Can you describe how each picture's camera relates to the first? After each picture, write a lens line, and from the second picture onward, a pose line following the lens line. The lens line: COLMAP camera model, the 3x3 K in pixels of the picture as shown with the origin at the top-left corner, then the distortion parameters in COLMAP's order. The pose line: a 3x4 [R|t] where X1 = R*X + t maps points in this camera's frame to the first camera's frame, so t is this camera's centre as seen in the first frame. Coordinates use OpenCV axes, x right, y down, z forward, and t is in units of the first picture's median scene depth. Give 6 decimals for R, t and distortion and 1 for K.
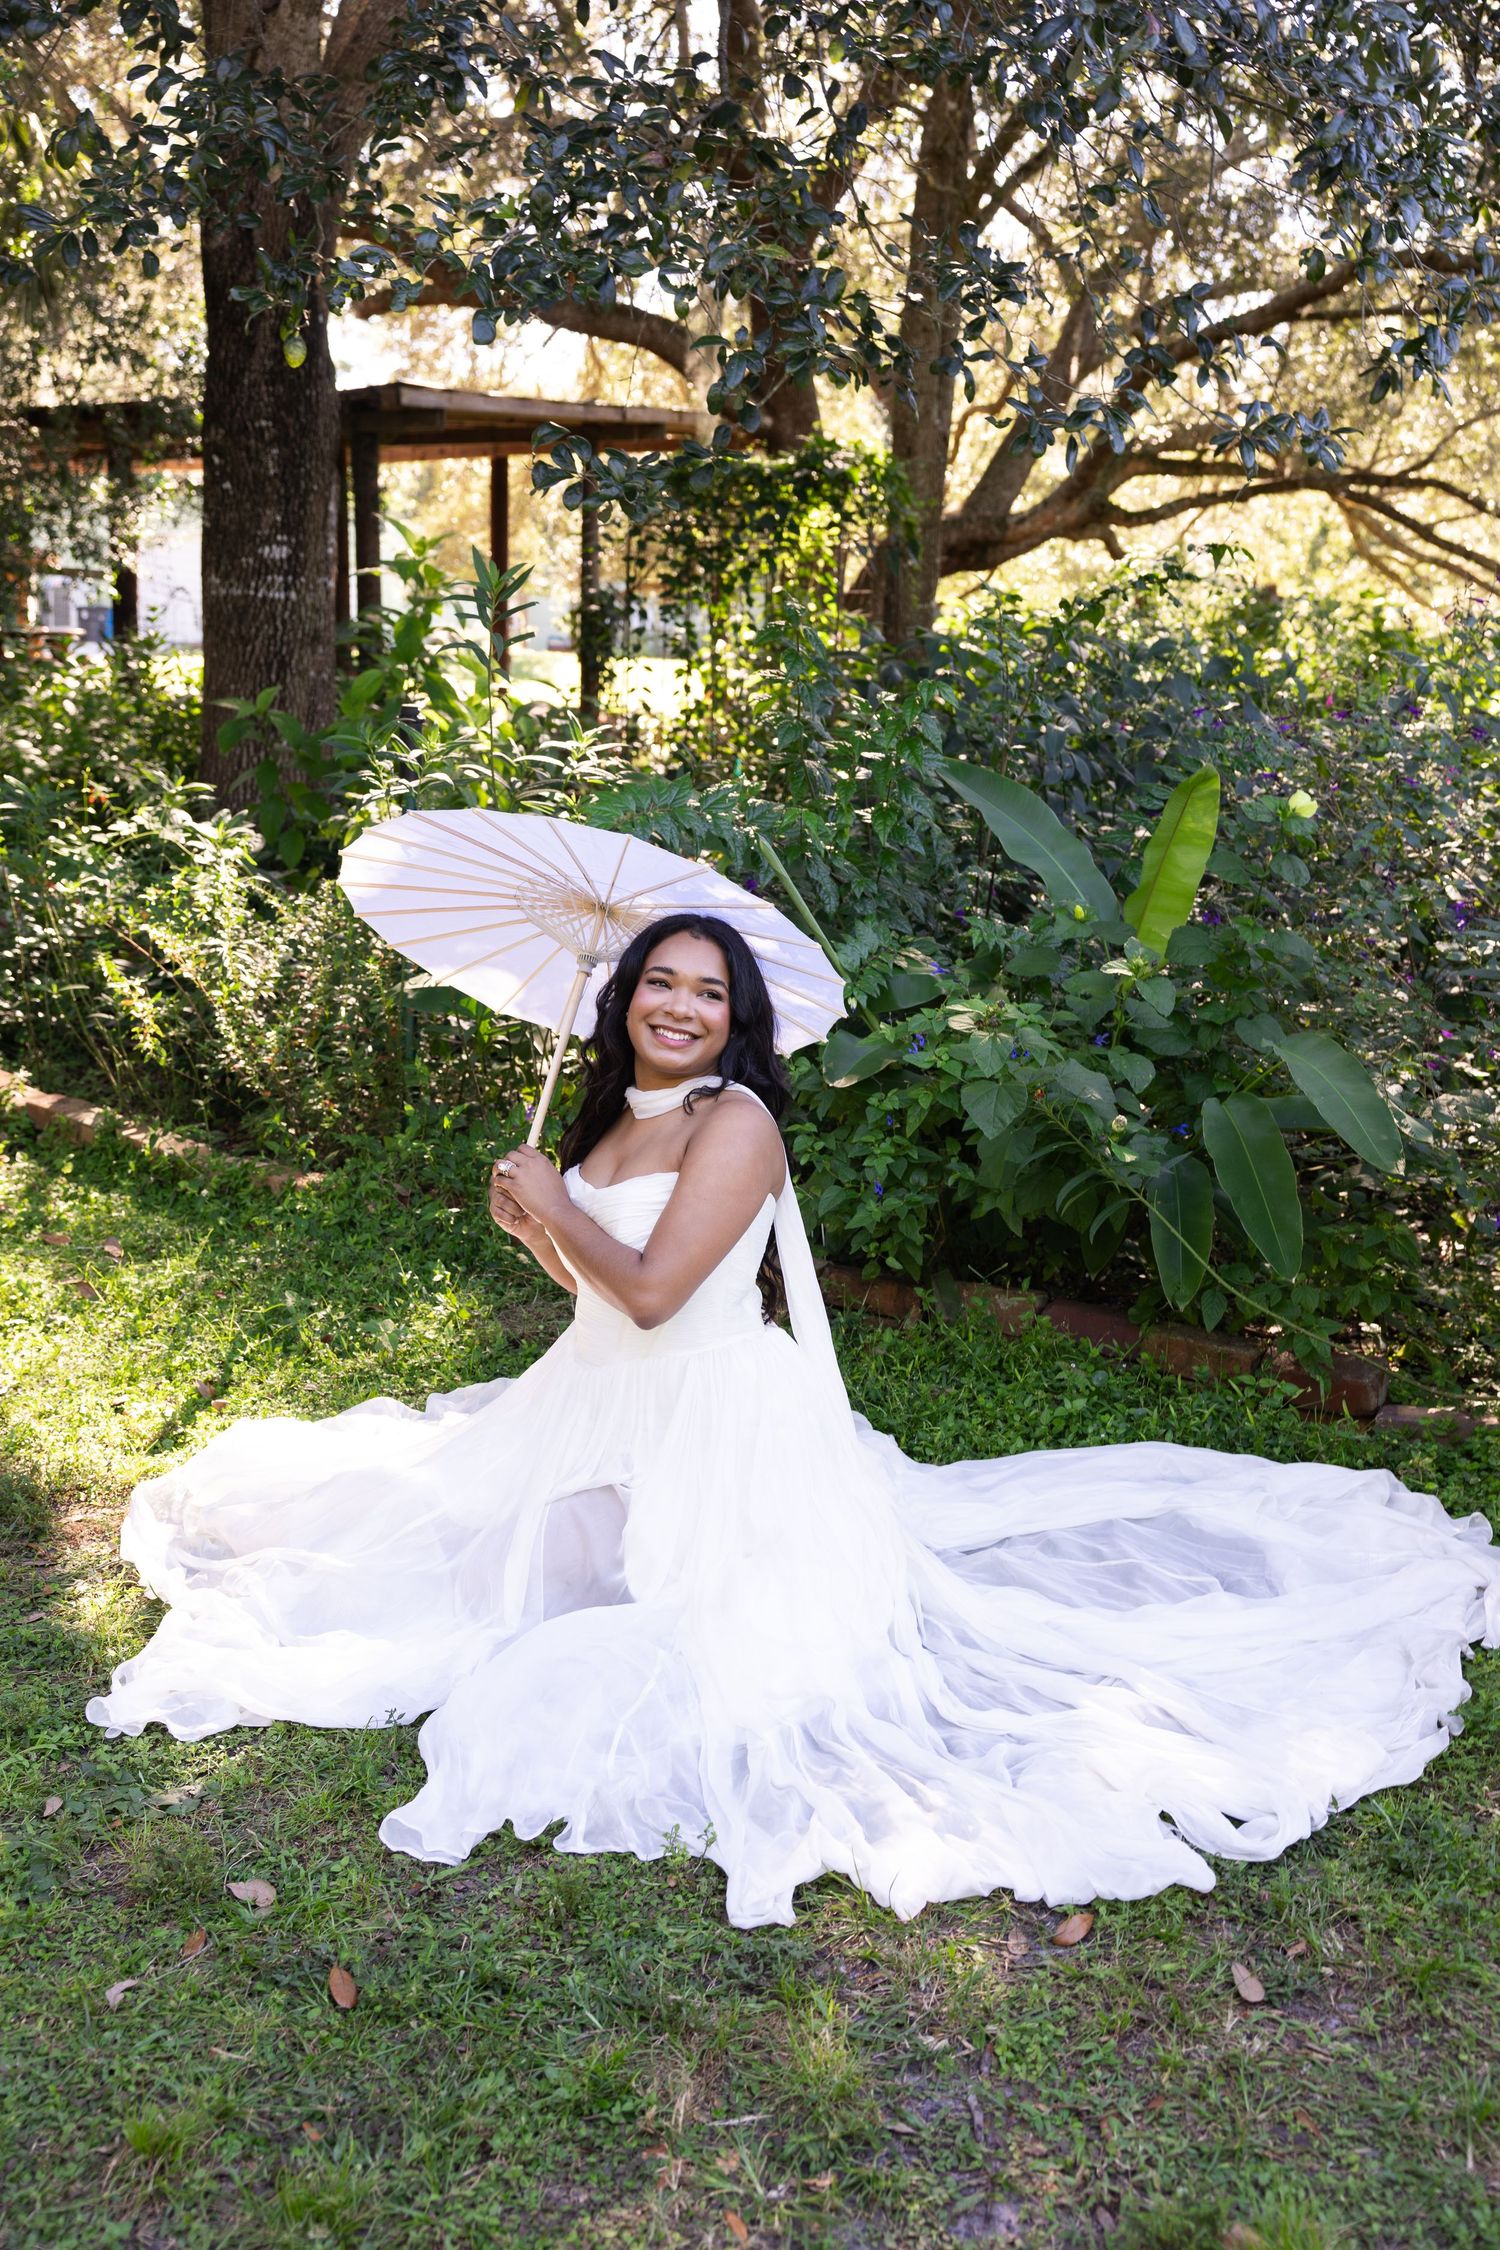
lens RADIAL K [[2245.3, 0, 750.0], [0, 2245.3, 1125.0], [0, 0, 1]] dist [-0.017708, -0.015061]
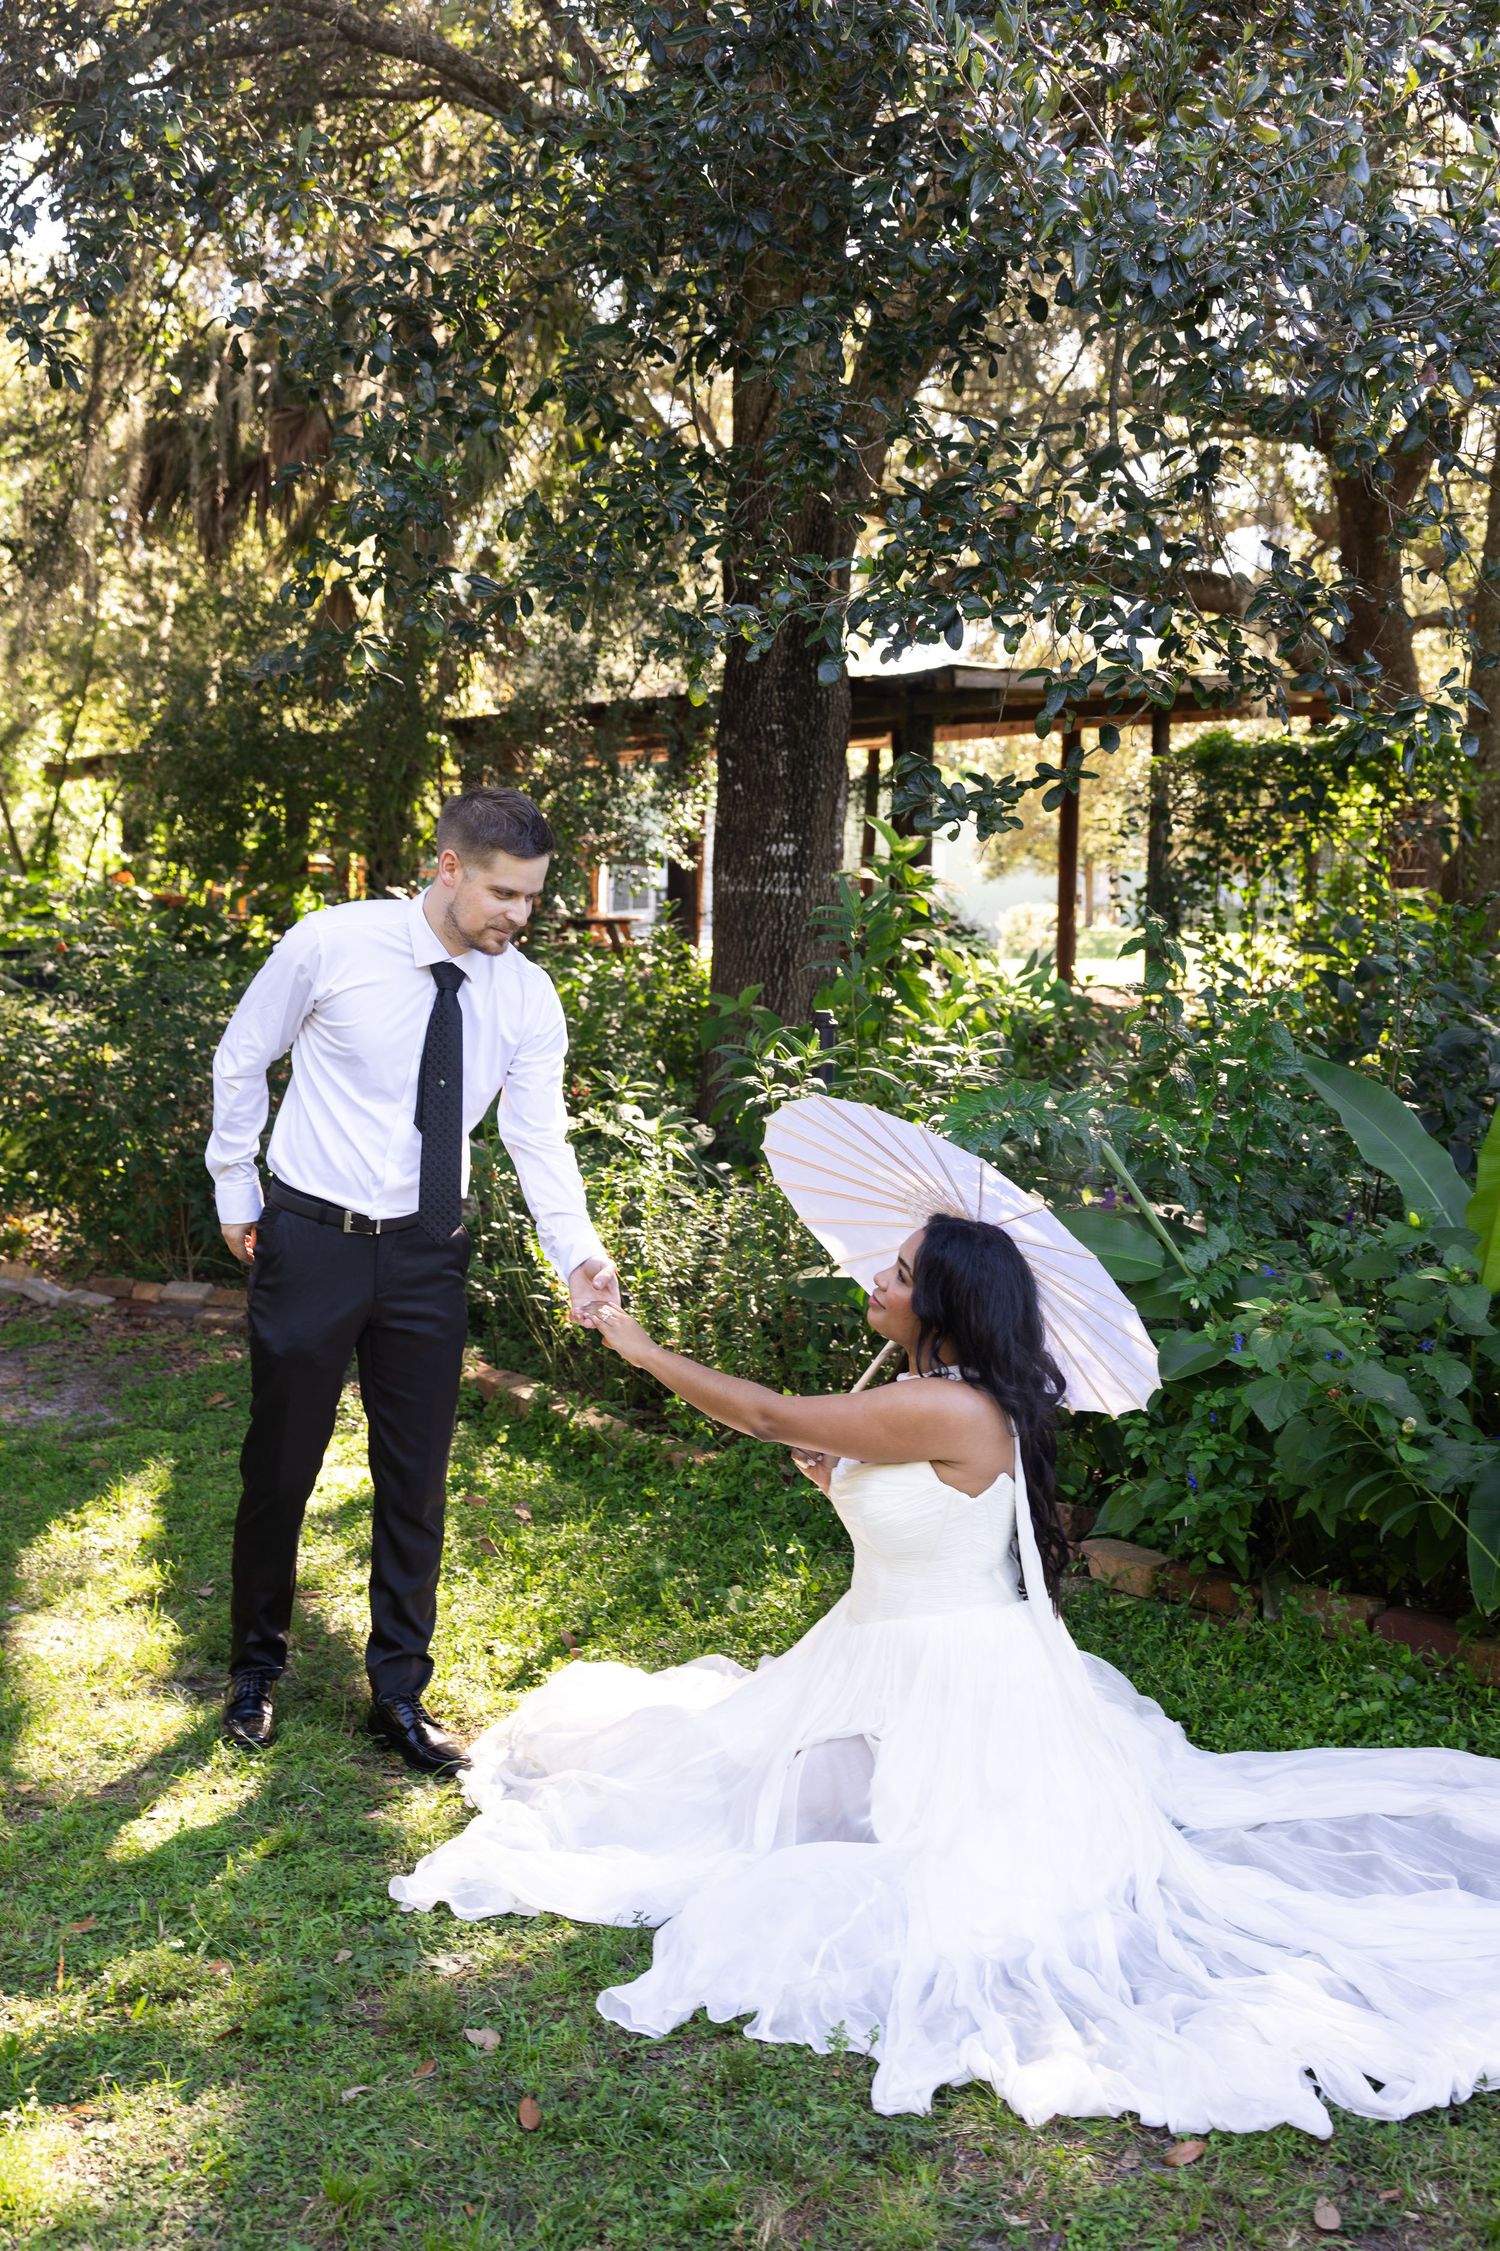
lens RADIAL K [[2635.8, 0, 750.0], [0, 2635.8, 1125.5], [0, 0, 1]] dist [-0.019893, -0.025467]
pose [[0.958720, 0.009134, -0.284205, 0.237406], [-0.043933, 0.992241, -0.116310, 0.017494], [0.280937, 0.123995, 0.951682, -0.263025]]
